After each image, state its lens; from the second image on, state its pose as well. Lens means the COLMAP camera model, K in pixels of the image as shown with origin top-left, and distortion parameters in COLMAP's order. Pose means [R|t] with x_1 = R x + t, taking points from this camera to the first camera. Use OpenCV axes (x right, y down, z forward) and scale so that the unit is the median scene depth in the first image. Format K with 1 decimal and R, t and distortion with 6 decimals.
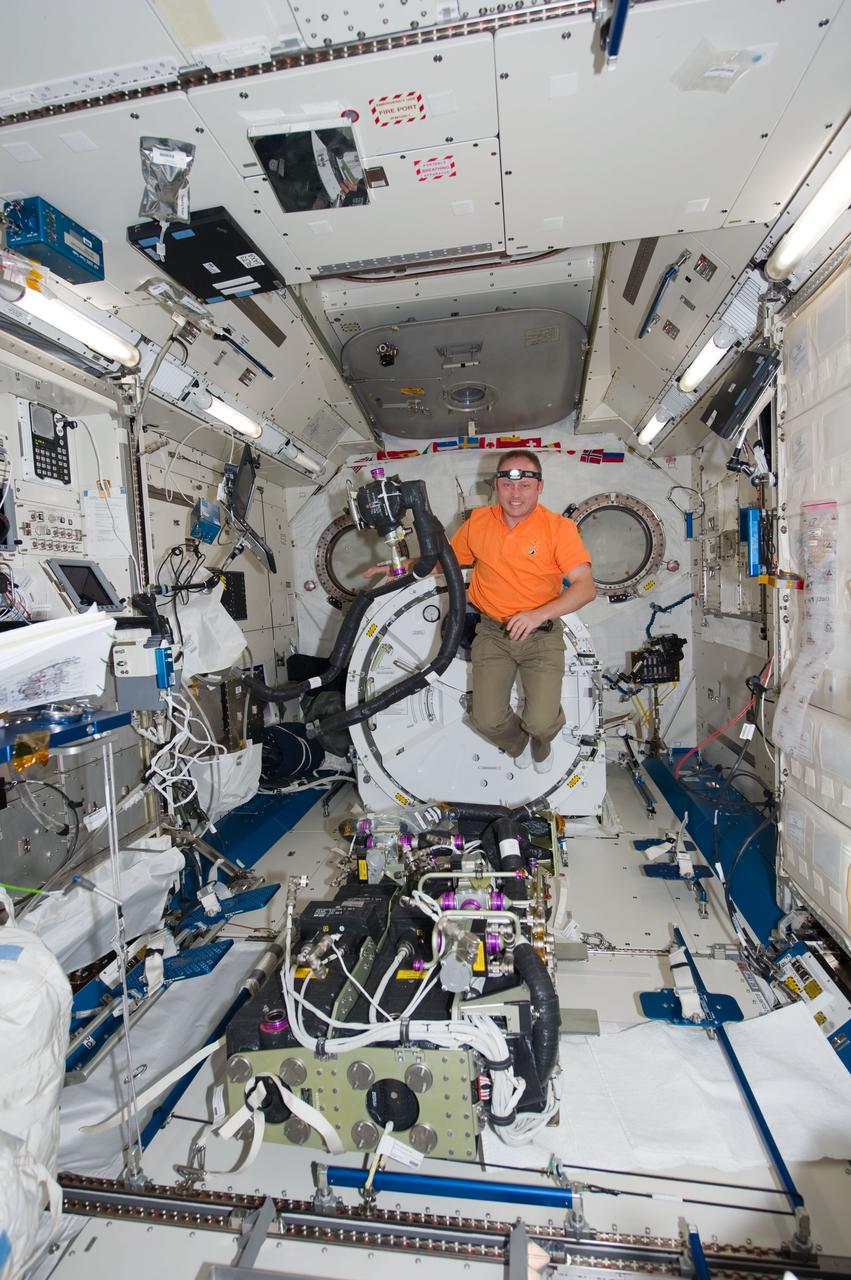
lens RADIAL K [[648.8, 0, 422.7], [0, 648.8, 646.7], [0, 0, 1]] dist [-0.001094, -0.000621]
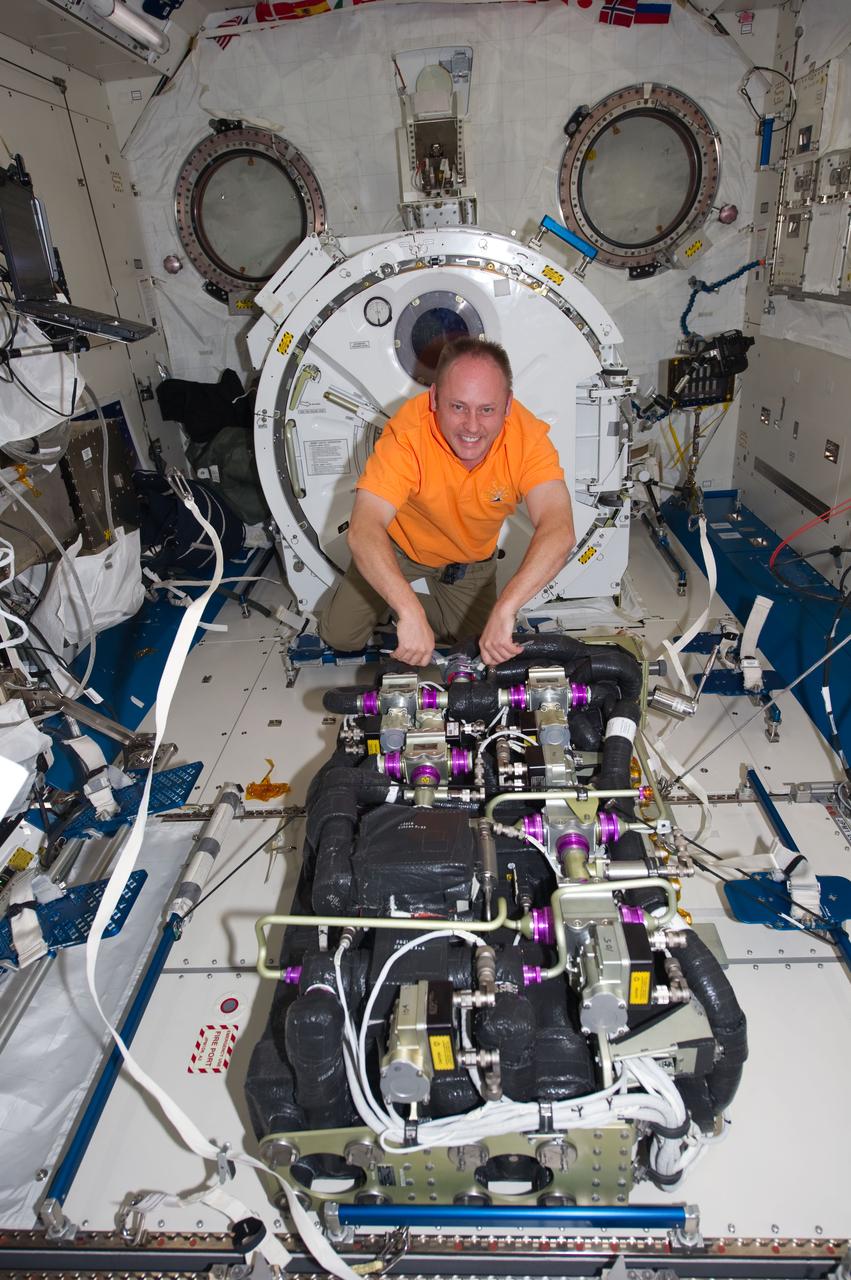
lens RADIAL K [[772.3, 0, 421.1], [0, 772.3, 642.0], [0, 0, 1]] dist [0.002609, -0.000430]
pose [[0.993382, -0.074816, 0.087149, -0.030551], [0.037246, 0.927580, 0.371764, -0.027517], [-0.108651, -0.366058, 0.924227, 0.159850]]
